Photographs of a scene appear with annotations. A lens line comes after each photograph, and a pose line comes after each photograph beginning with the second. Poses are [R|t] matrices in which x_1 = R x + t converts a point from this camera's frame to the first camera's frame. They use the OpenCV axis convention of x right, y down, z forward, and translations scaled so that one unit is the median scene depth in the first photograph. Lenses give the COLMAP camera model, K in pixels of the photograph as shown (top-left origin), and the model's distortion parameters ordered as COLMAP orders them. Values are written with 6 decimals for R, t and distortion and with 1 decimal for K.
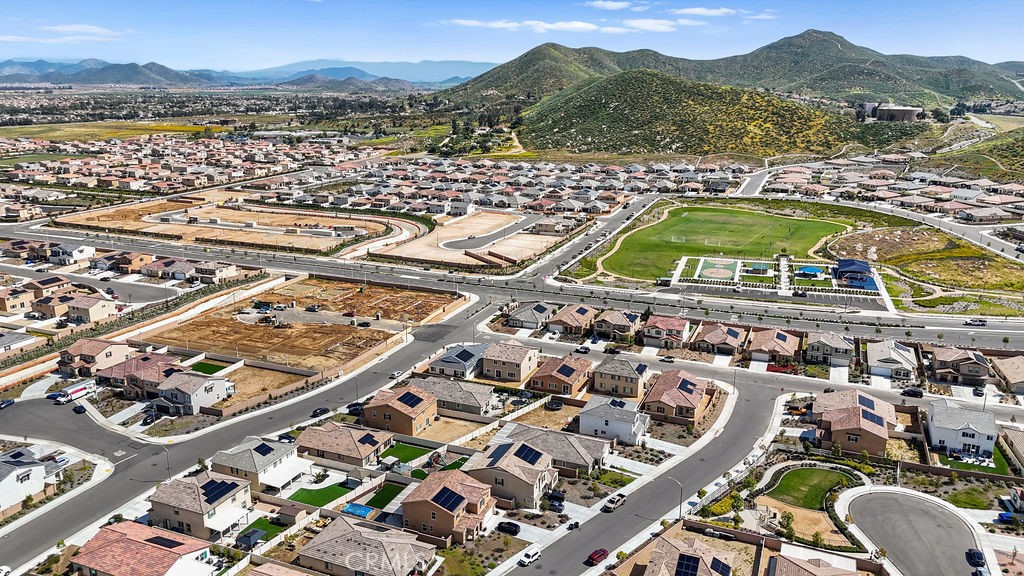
lens RADIAL K [[751.4, 0, 512.0], [0, 751.4, 288.0], [0, 0, 1]] dist [0.077631, -0.086669]
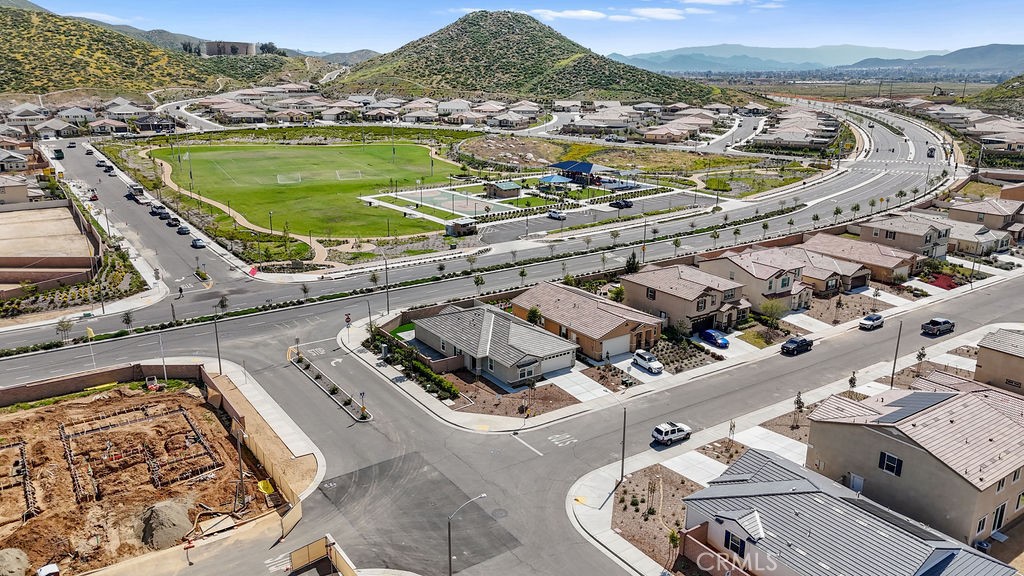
lens RADIAL K [[751.4, 0, 512.0], [0, 751.4, 288.0], [0, 0, 1]] dist [0.077631, -0.086669]
pose [[0.527892, -0.235937, 0.815882, -0.248873], [0.220314, 0.965797, 0.136742, -0.035443], [-0.820239, 0.107565, 0.561817, 0.752299]]
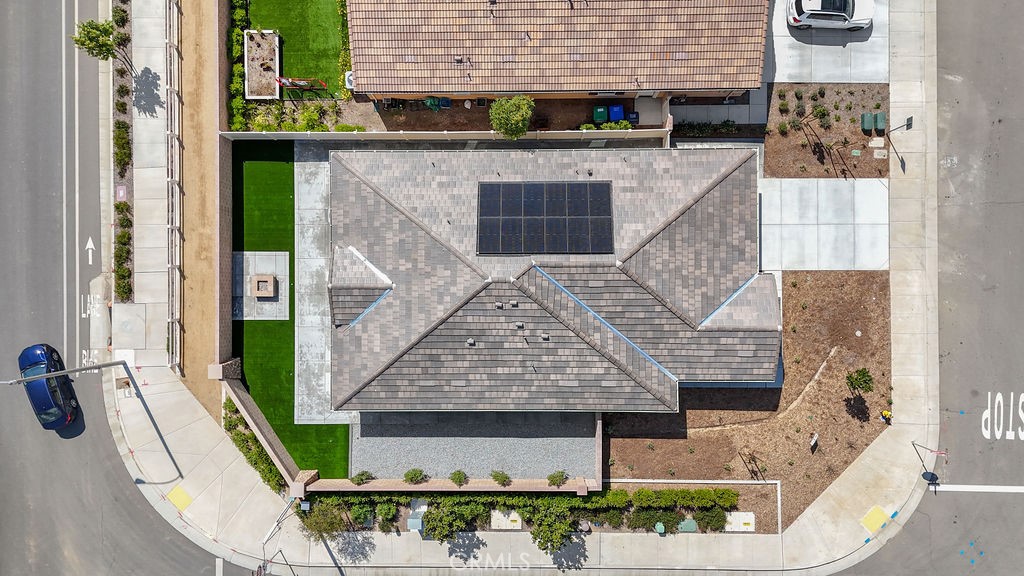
lens RADIAL K [[751.4, 0, 512.0], [0, 751.4, 288.0], [0, 0, 1]] dist [0.077631, -0.086669]
pose [[-0.393128, -0.919331, 0.016746, 0.024100], [0.262793, -0.094887, 0.960175, -0.096676], [-0.881130, 0.381873, 0.278897, 0.927152]]
